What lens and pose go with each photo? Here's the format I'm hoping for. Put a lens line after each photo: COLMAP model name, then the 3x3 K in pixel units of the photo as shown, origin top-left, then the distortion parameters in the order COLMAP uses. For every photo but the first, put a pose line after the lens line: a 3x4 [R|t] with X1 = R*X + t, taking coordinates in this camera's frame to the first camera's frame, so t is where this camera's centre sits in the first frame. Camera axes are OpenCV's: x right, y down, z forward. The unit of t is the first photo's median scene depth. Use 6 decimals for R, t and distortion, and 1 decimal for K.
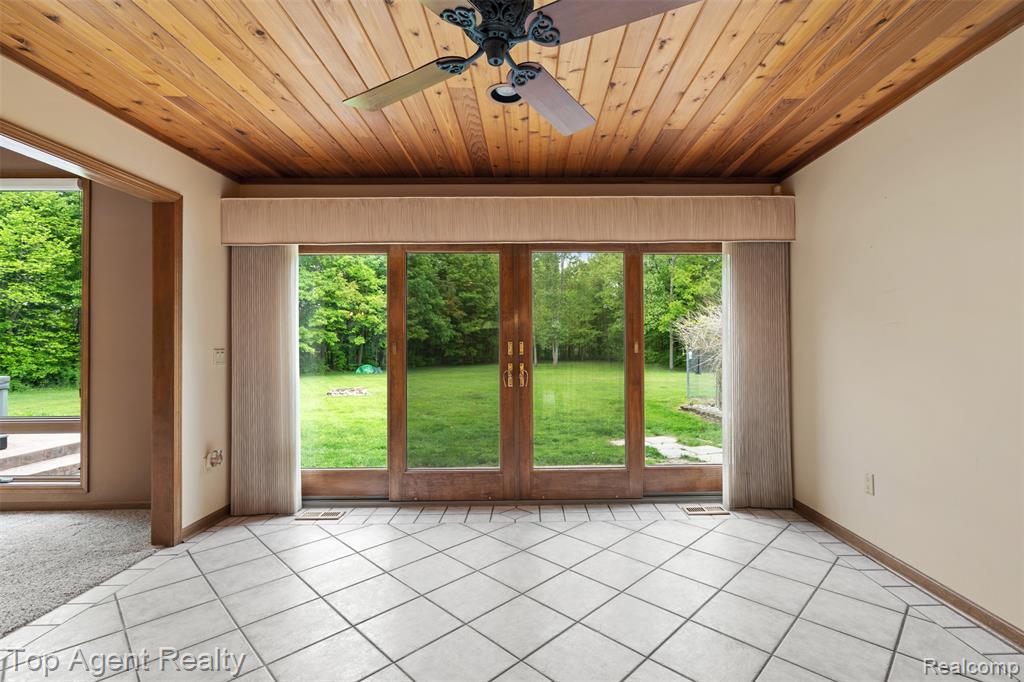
lens RADIAL K [[463.4, 0, 539.4], [0, 463.4, 339.9], [0, 0, 1]] dist [-0.003506, 0.001190]
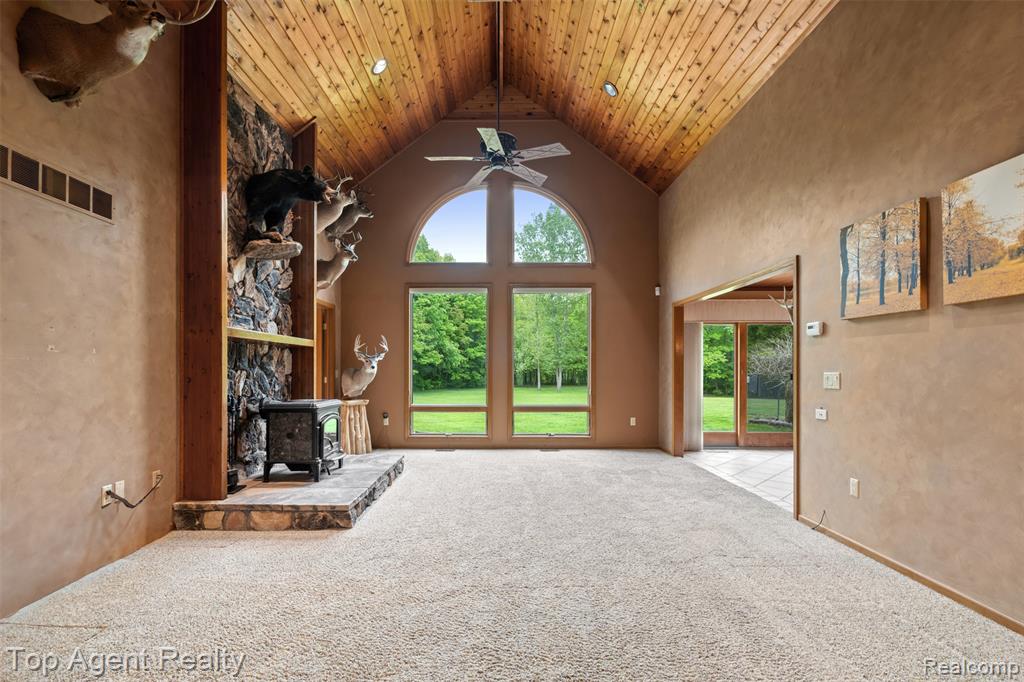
lens RADIAL K [[463.4, 0, 507.0], [0, 463.4, 371.5], [0, 0, 1]] dist [-0.003506, 0.001190]
pose [[0.999773, 0.008563, -0.019504, -1.308127], [-0.008272, 0.999854, 0.014937, -0.005872], [0.019629, -0.014772, 0.999698, -1.042314]]
